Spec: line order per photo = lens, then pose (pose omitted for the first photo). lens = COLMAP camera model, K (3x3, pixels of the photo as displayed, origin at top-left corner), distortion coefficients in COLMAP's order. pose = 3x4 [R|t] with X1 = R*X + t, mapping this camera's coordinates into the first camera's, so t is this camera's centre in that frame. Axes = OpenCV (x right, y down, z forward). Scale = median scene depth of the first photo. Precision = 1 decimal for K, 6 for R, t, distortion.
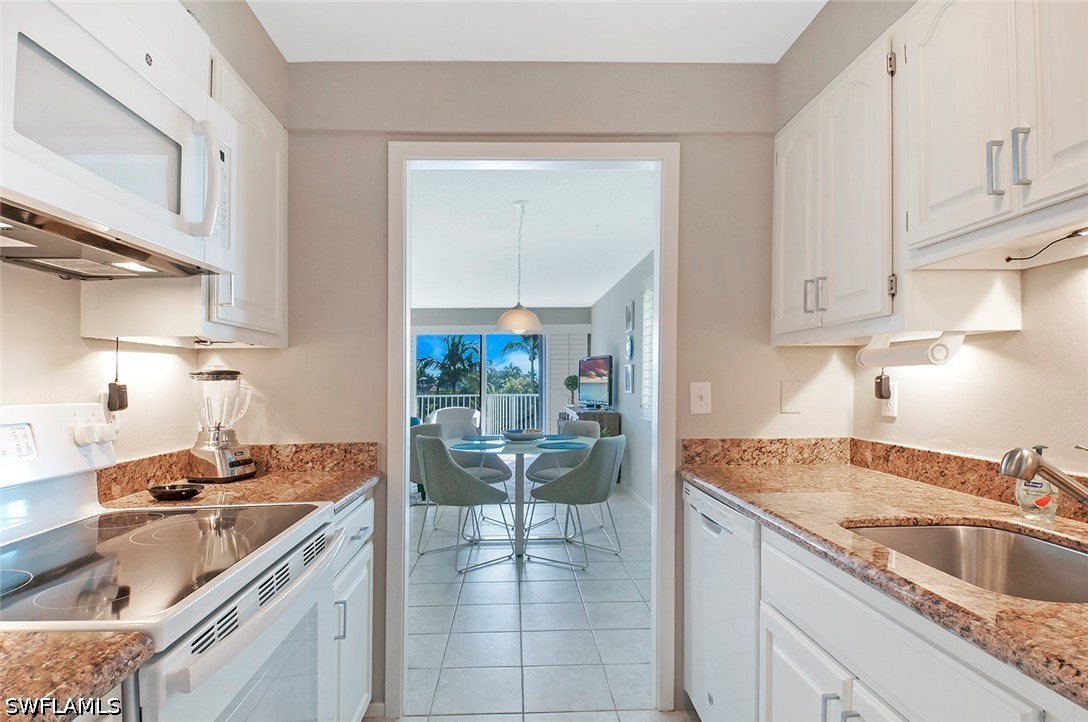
lens RADIAL K [[554.7, 0, 539.0], [0, 554.7, 381.6], [0, 0, 1]] dist [0.034557, -0.039549]
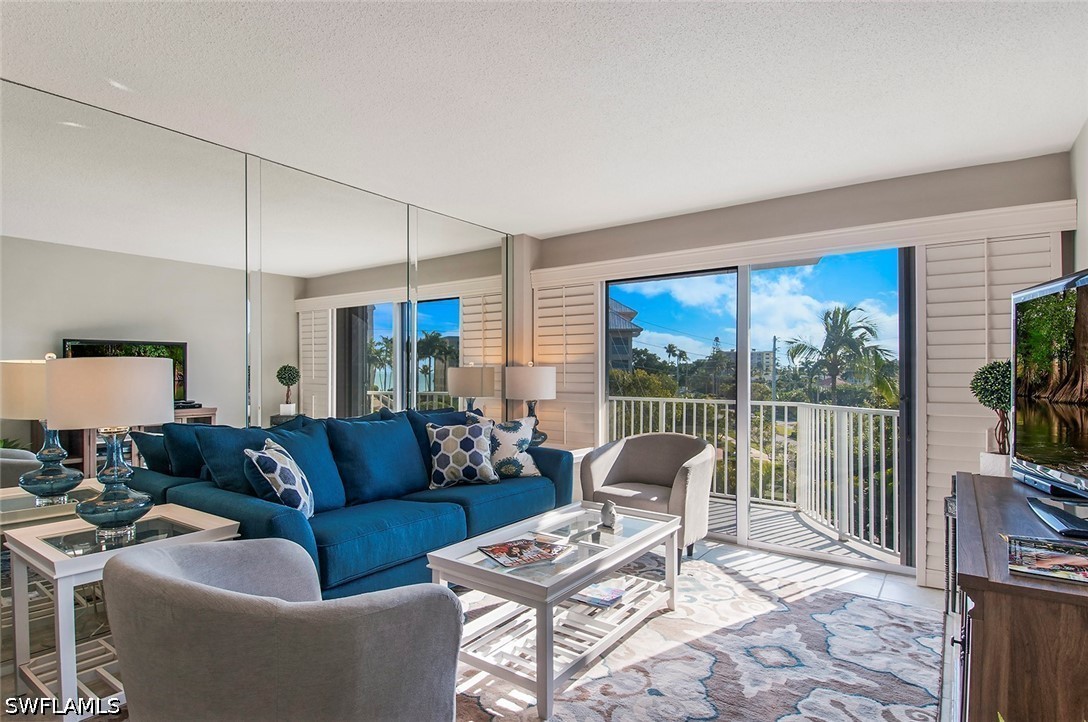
lens RADIAL K [[570.5, 0, 525.8], [0, 570.5, 370.9], [0, 0, 1]] dist [0.087199, -0.082001]
pose [[0.773786, 0.006976, -0.633408, 0.060128], [-0.008327, 0.999965, 0.000840, -0.003821], [0.633392, 0.004624, 0.773817, 0.552811]]
